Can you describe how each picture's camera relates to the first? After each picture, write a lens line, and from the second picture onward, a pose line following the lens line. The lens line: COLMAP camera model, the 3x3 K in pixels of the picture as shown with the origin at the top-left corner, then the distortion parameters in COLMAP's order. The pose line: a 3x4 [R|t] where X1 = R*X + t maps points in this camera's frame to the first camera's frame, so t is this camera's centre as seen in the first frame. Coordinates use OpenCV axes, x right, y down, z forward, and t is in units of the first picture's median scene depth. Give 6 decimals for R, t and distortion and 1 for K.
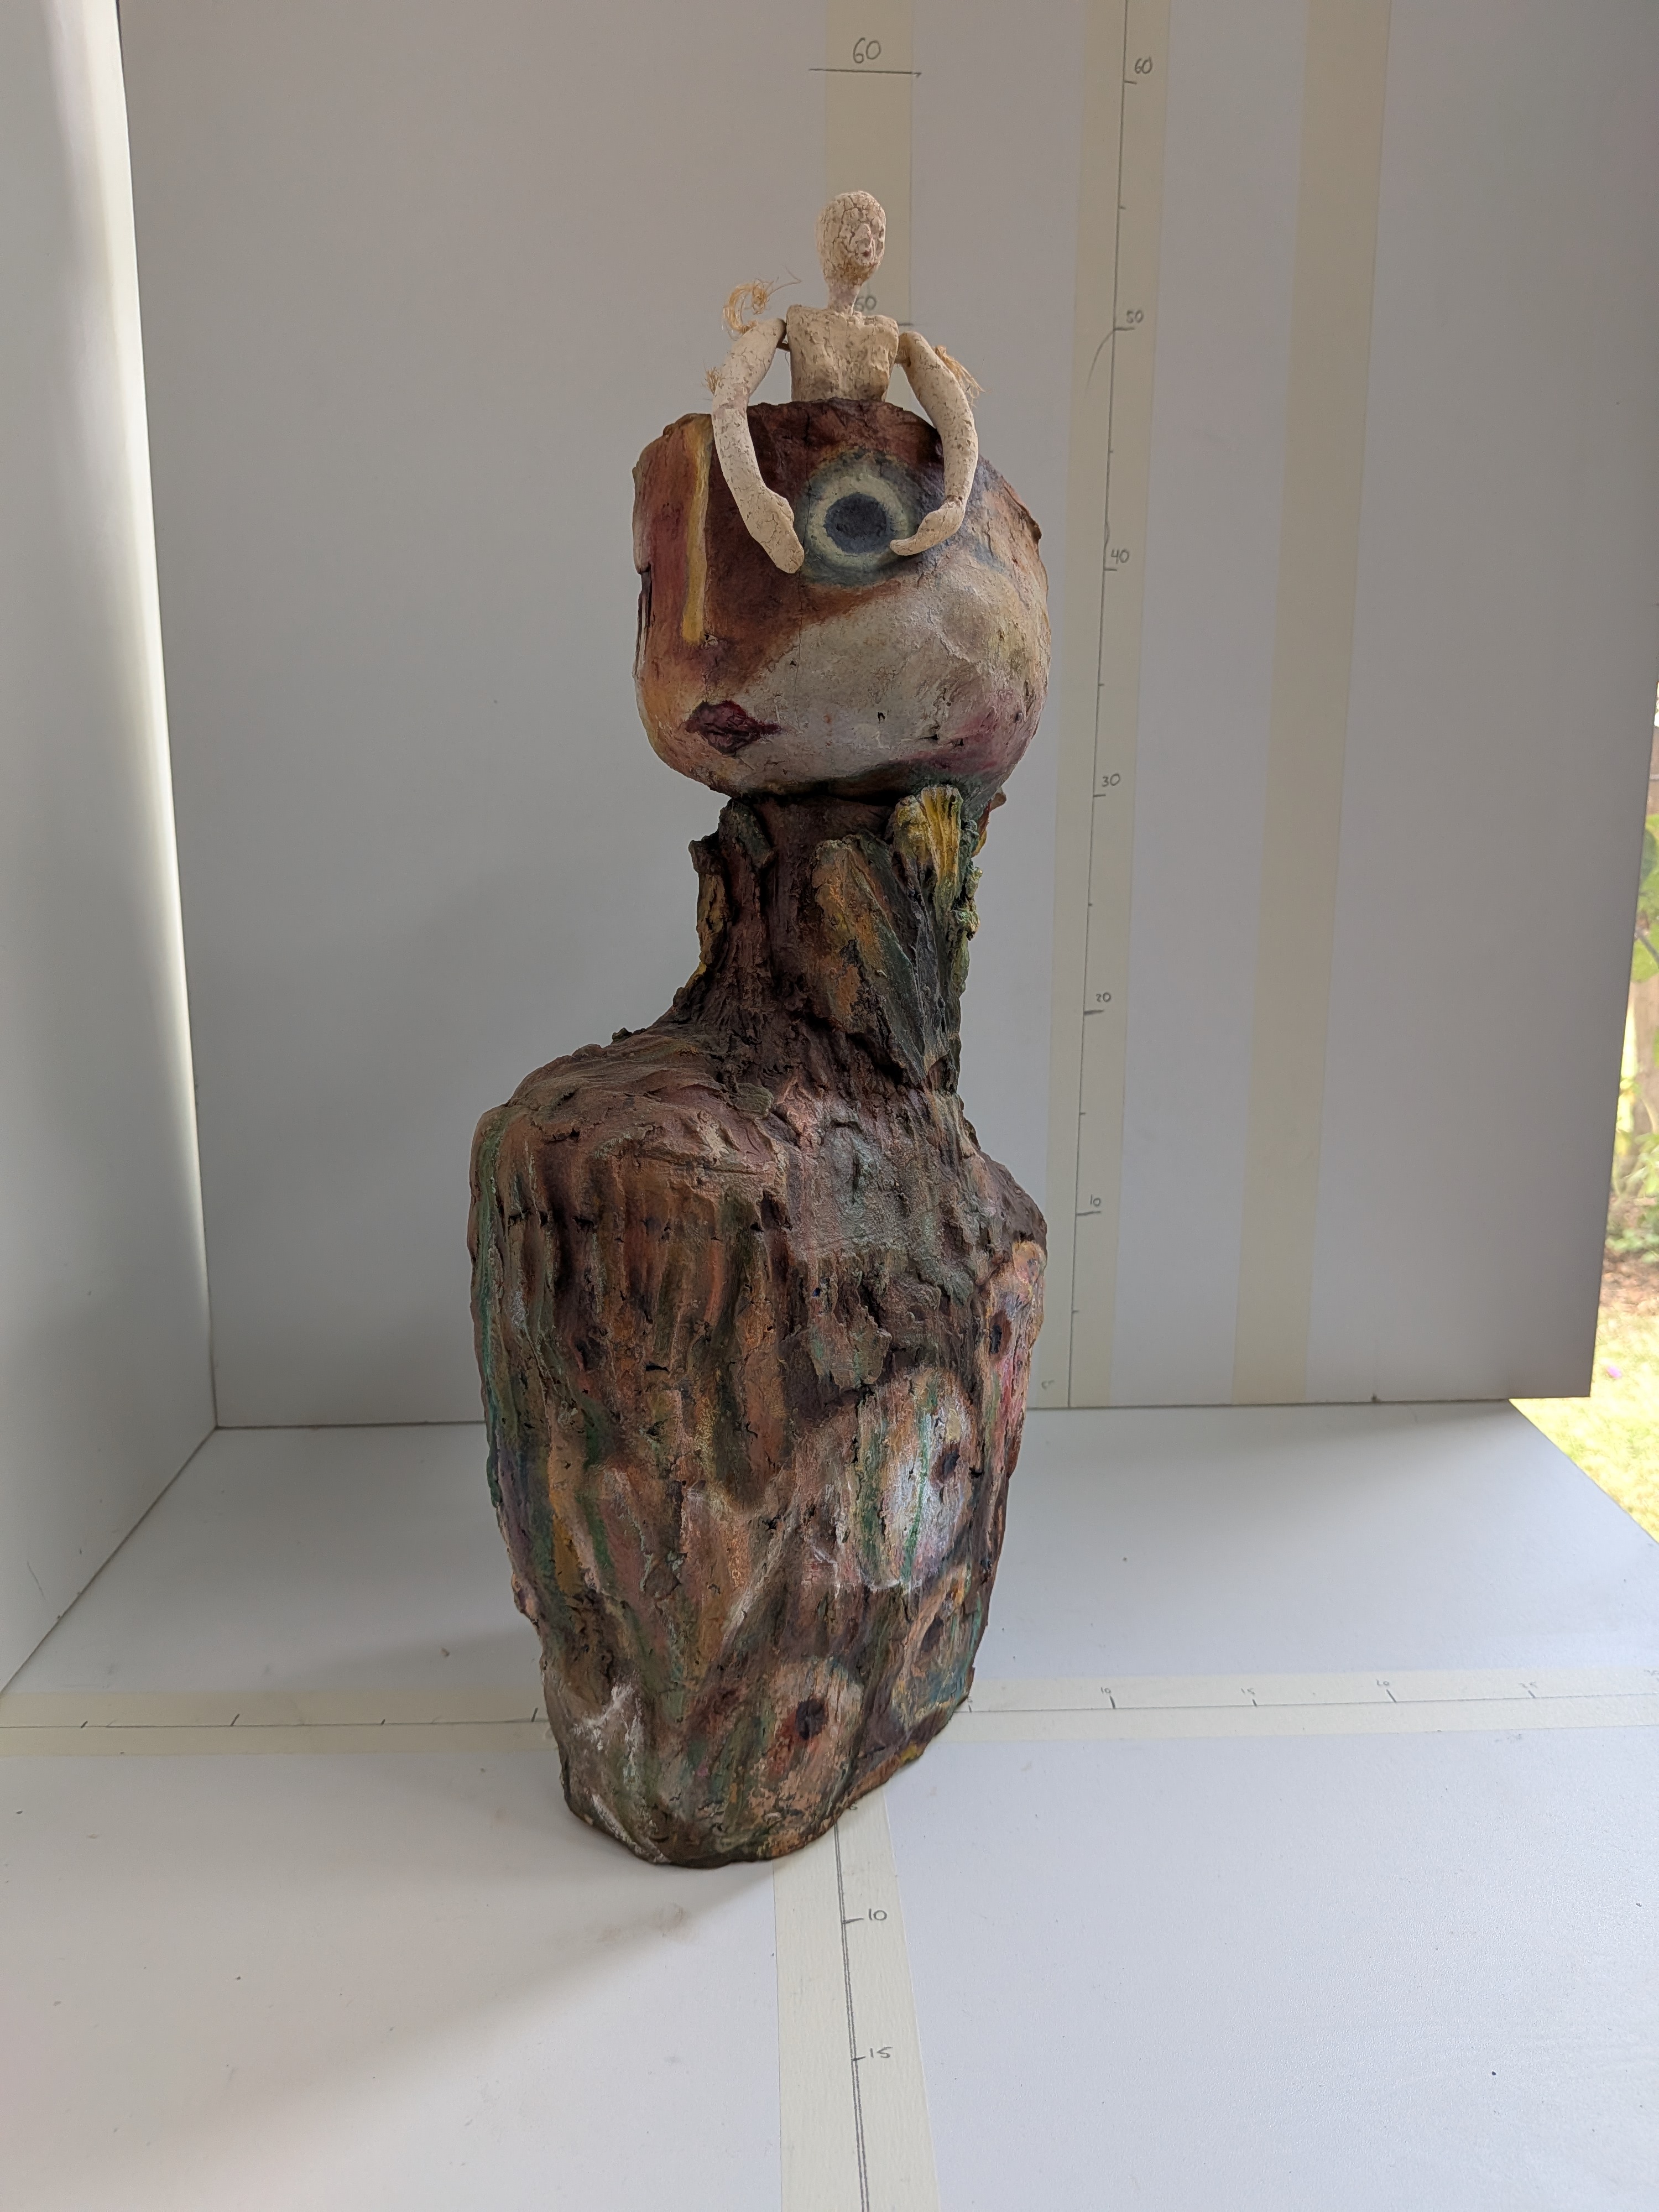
lens RADIAL K [[1603.1, 0, 876.2], [0, 1603.1, 1090.8], [0, 0, 1]] dist [0.015530, -0.053765]
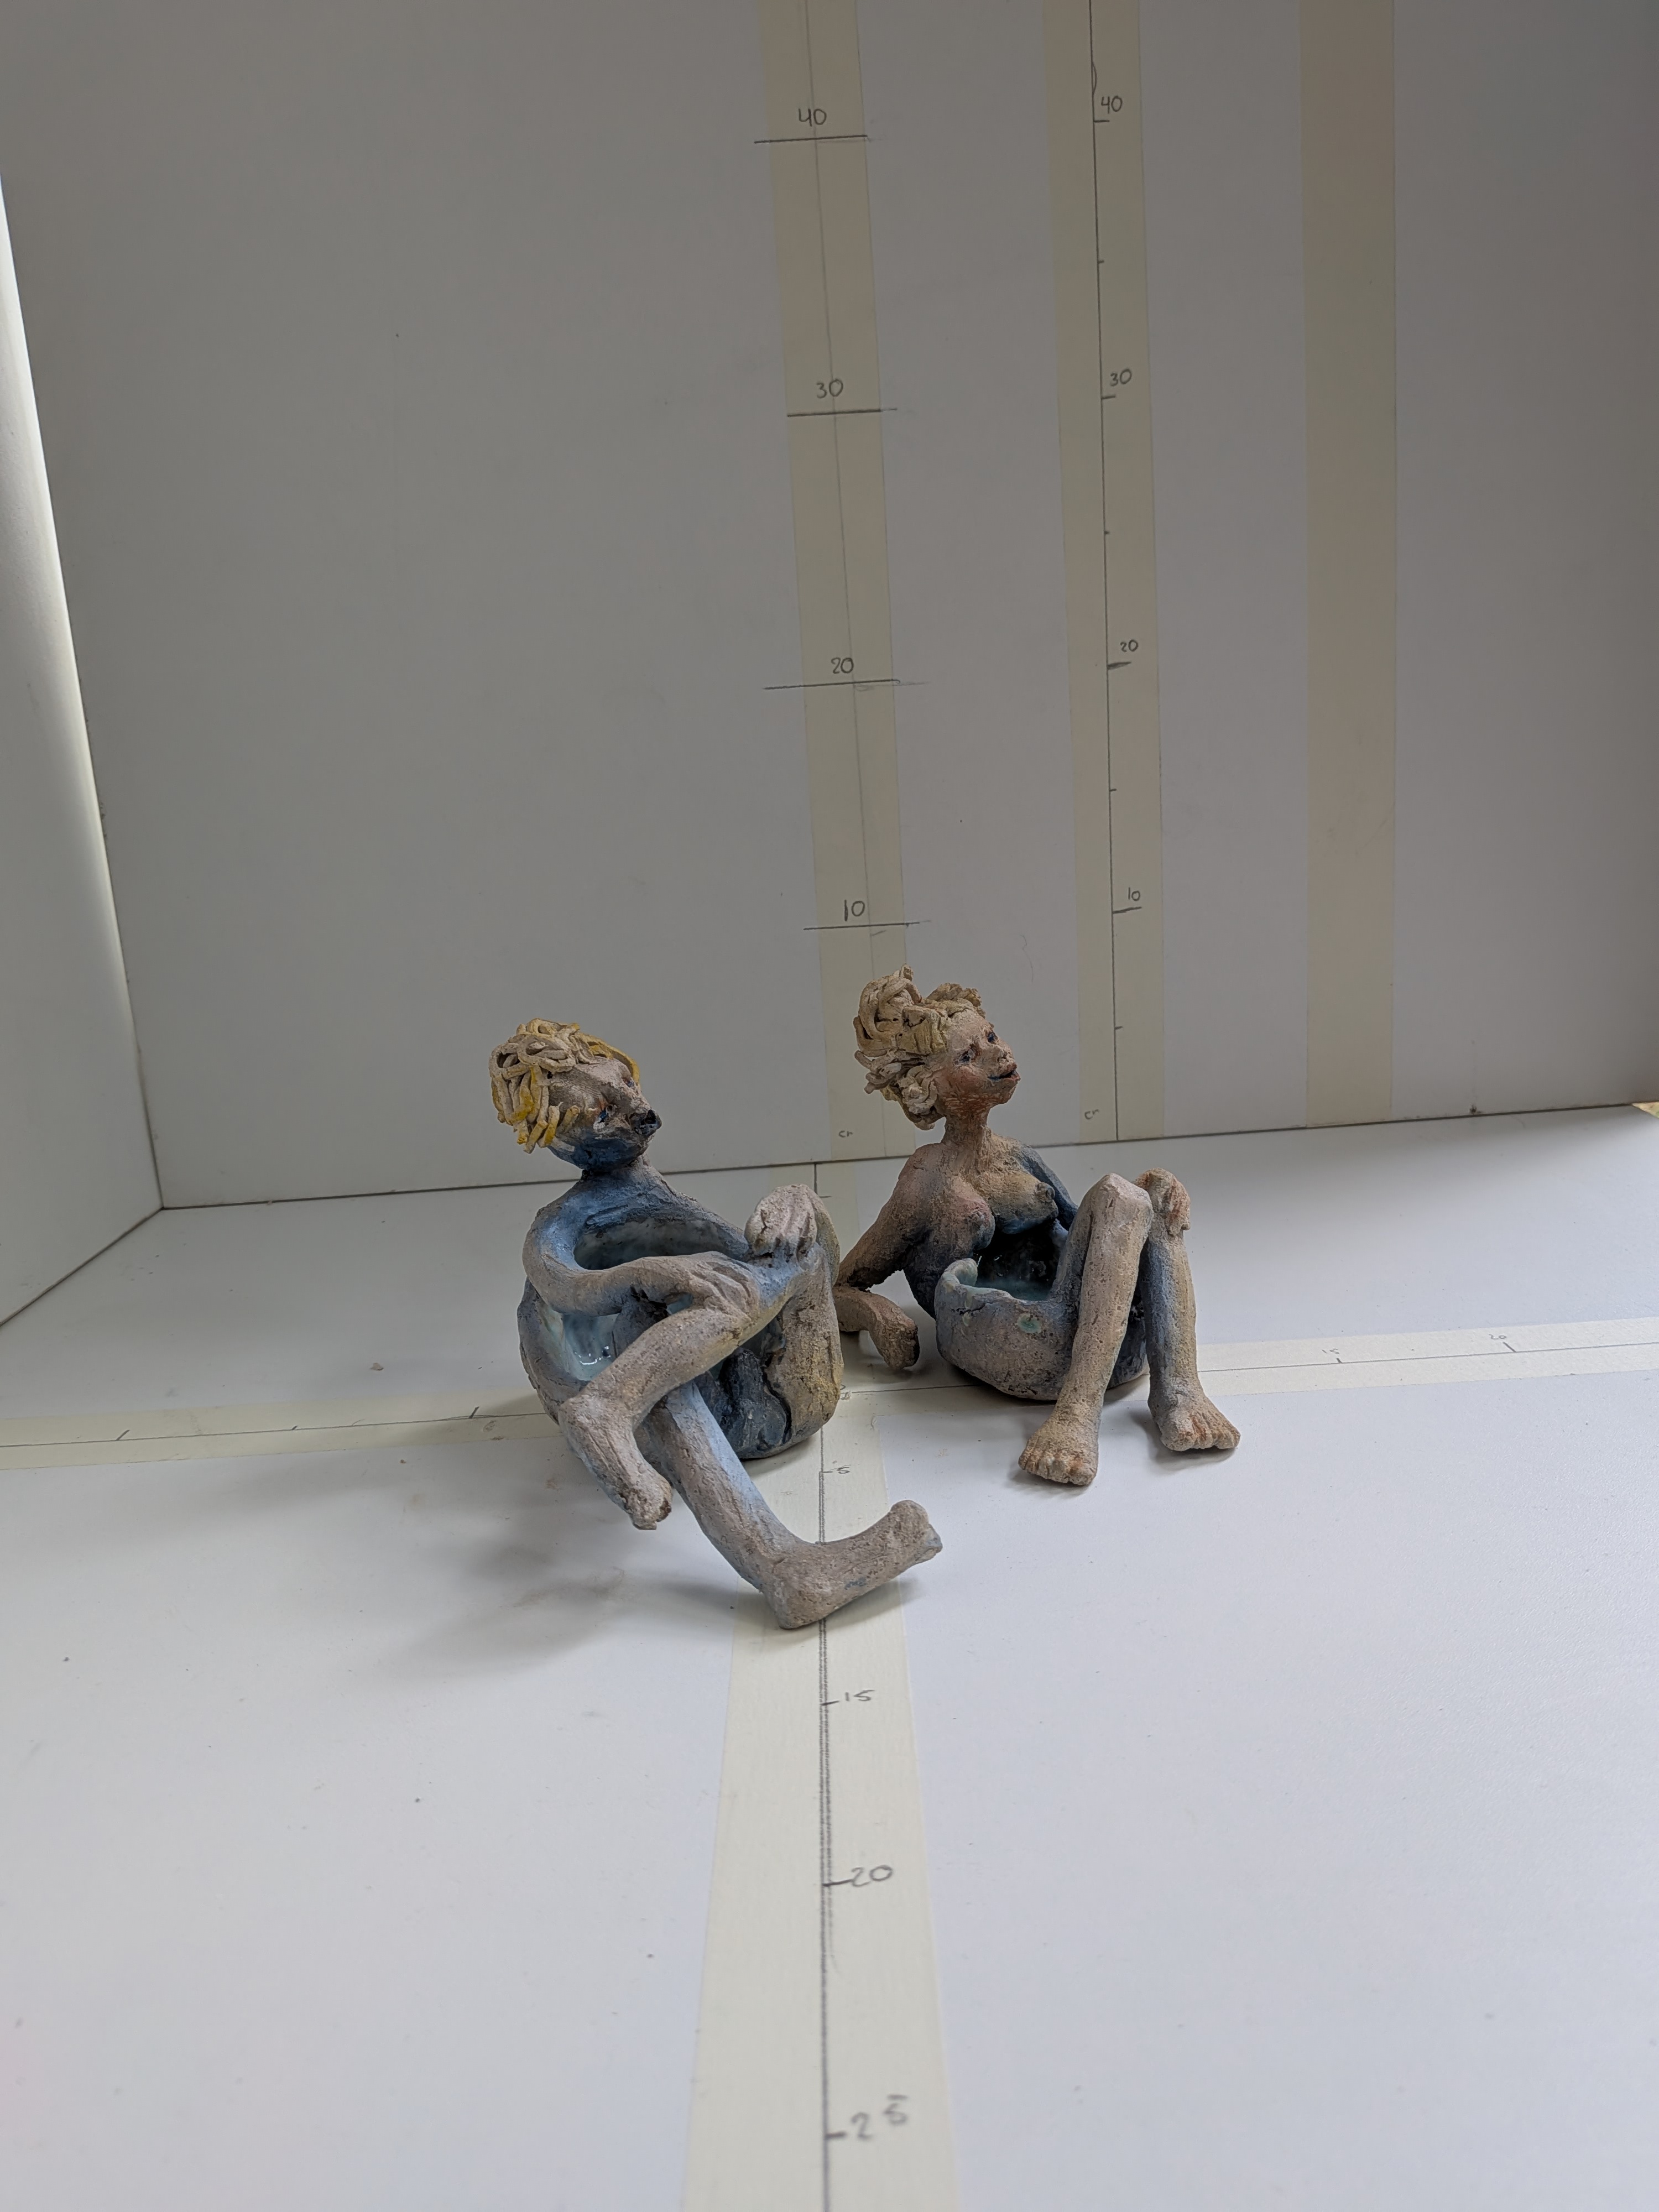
lens RADIAL K [[1603.1, 0, 873.8], [0, 1603.1, 1131.4], [0, 0, 1]] dist [0.015530, -0.053765]
pose [[0.996515, -0.062430, -0.055328, 0.057423], [0.064247, 0.997431, 0.031691, 0.249794], [0.053208, -0.035135, 0.997965, 0.193731]]
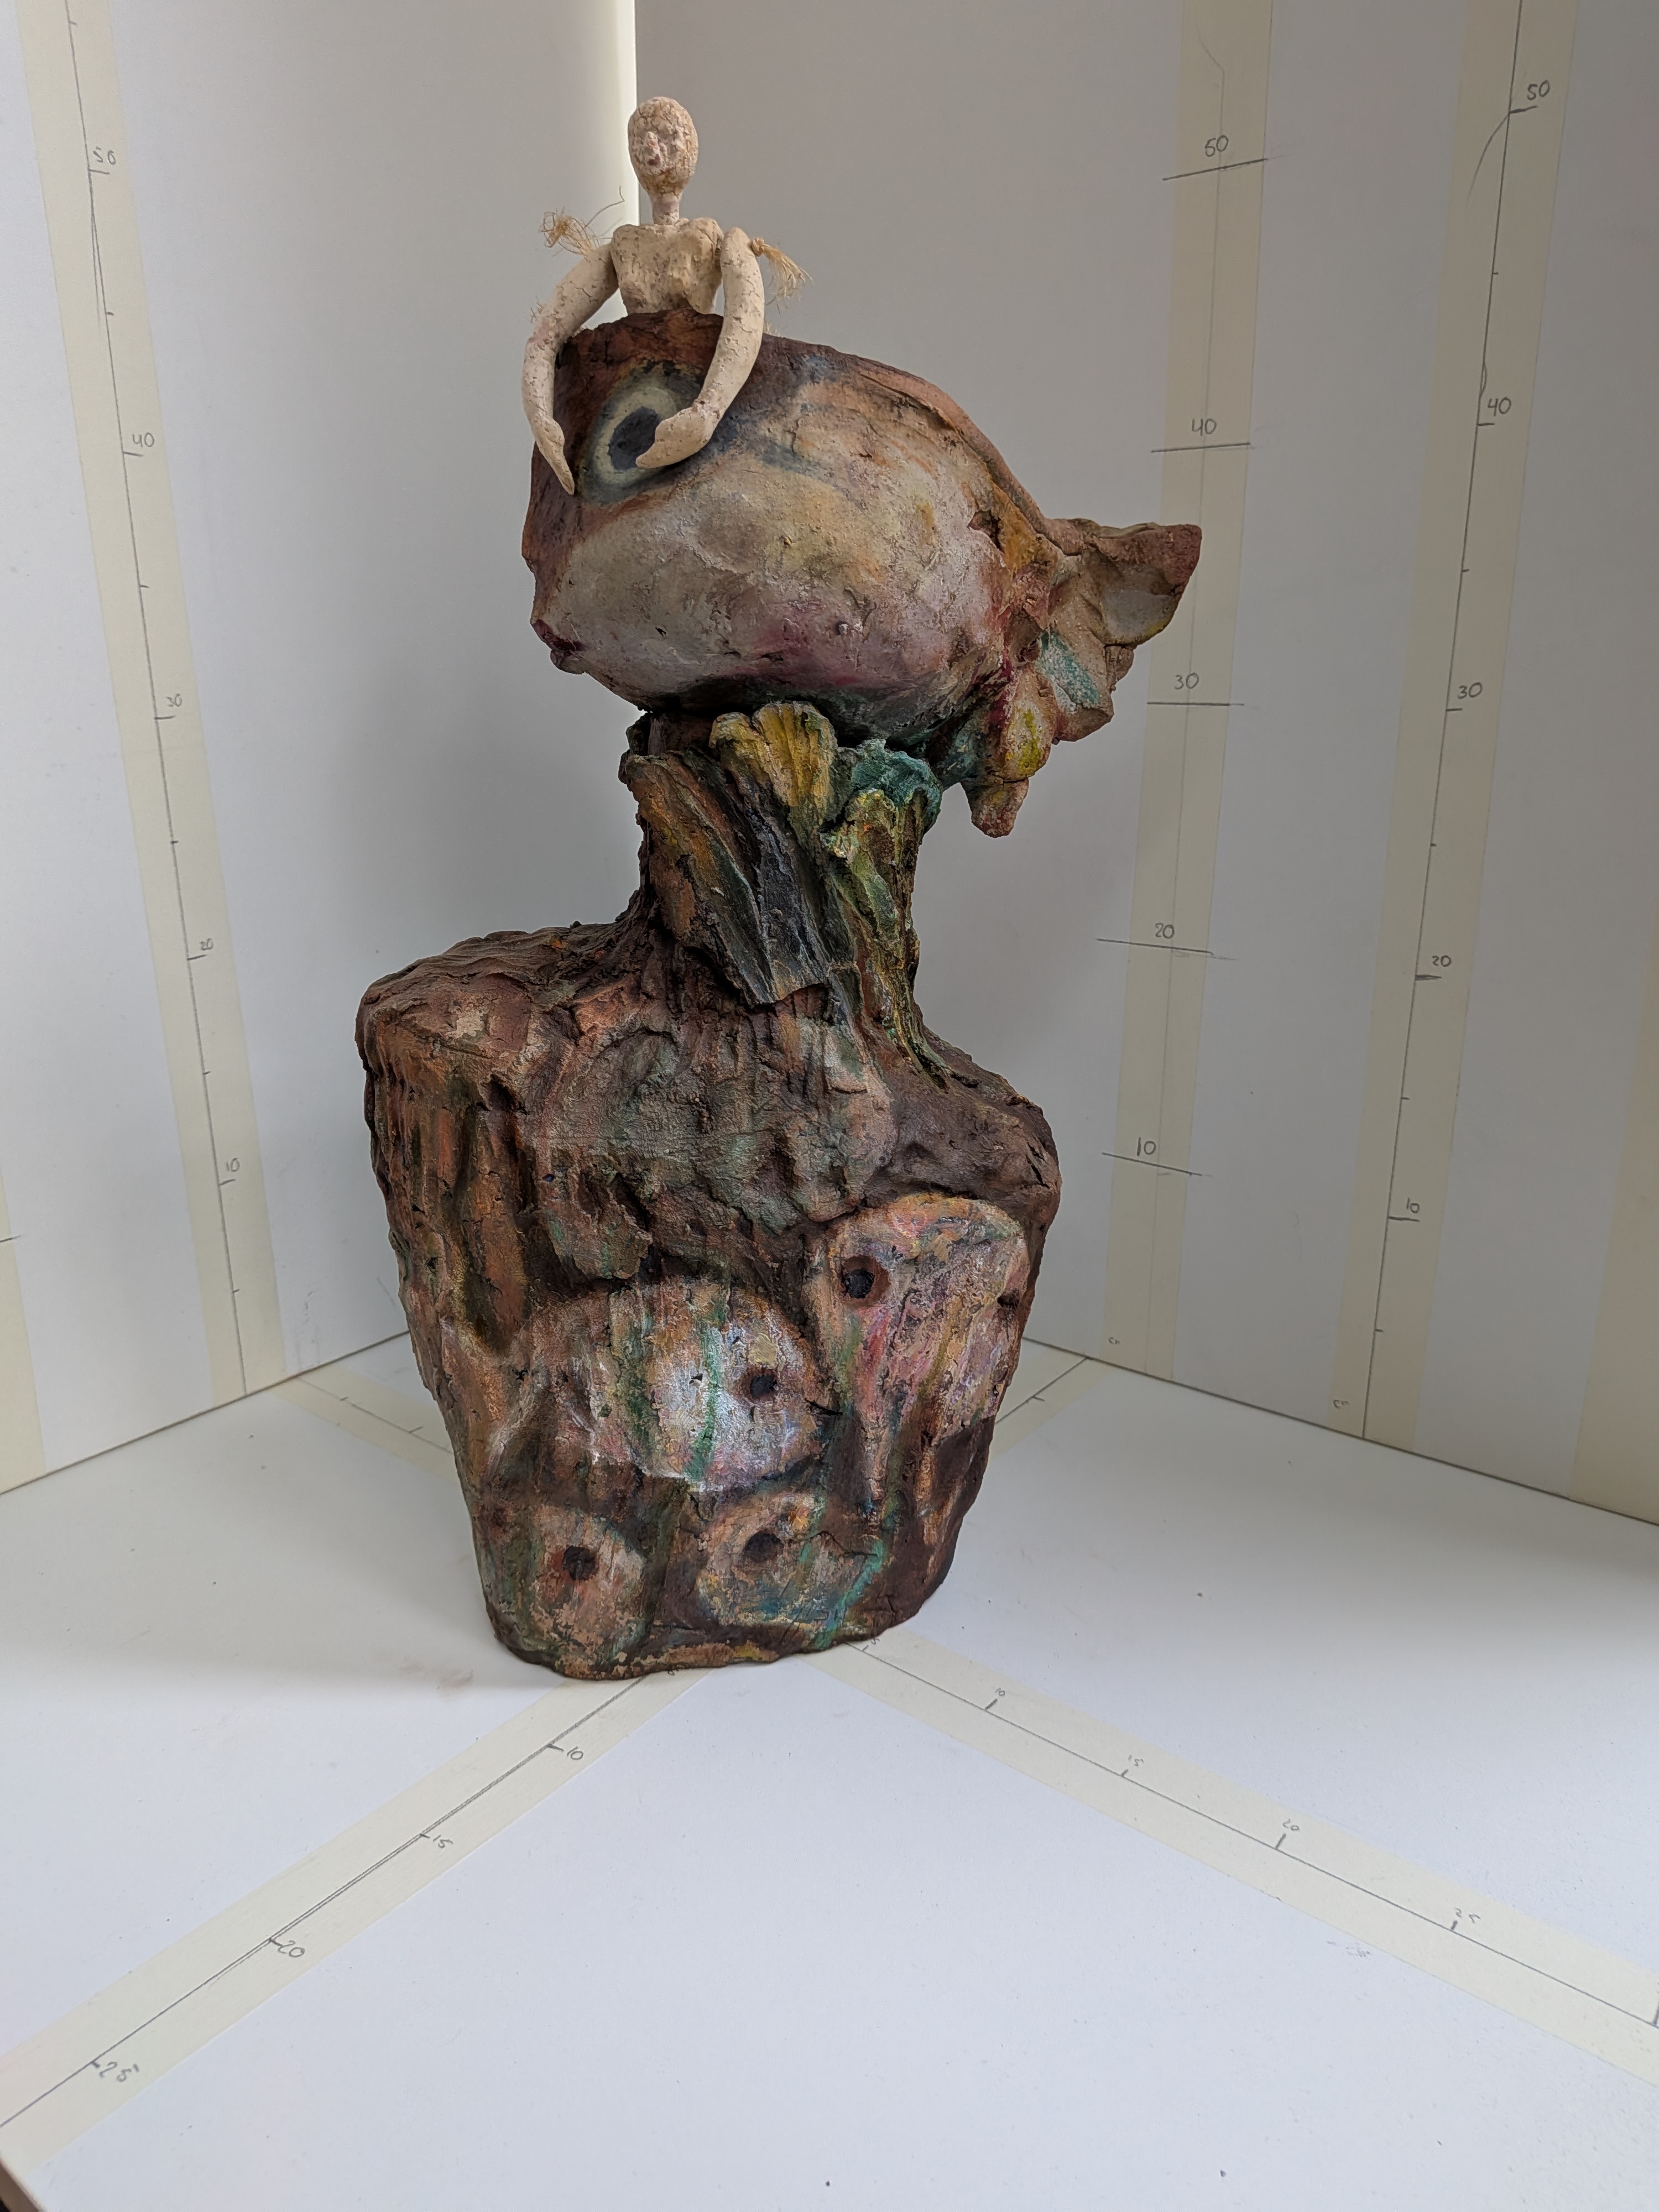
lens RADIAL K [[1603.1, 0, 835.5], [0, 1603.1, 1108.2], [0, 0, 1]] dist [0.015530, -0.053765]
pose [[0.737813, 0.176766, -0.651450, 0.700047], [-0.128729, 0.984237, 0.121271, -0.066633], [0.662617, -0.005615, 0.748937, 0.278069]]
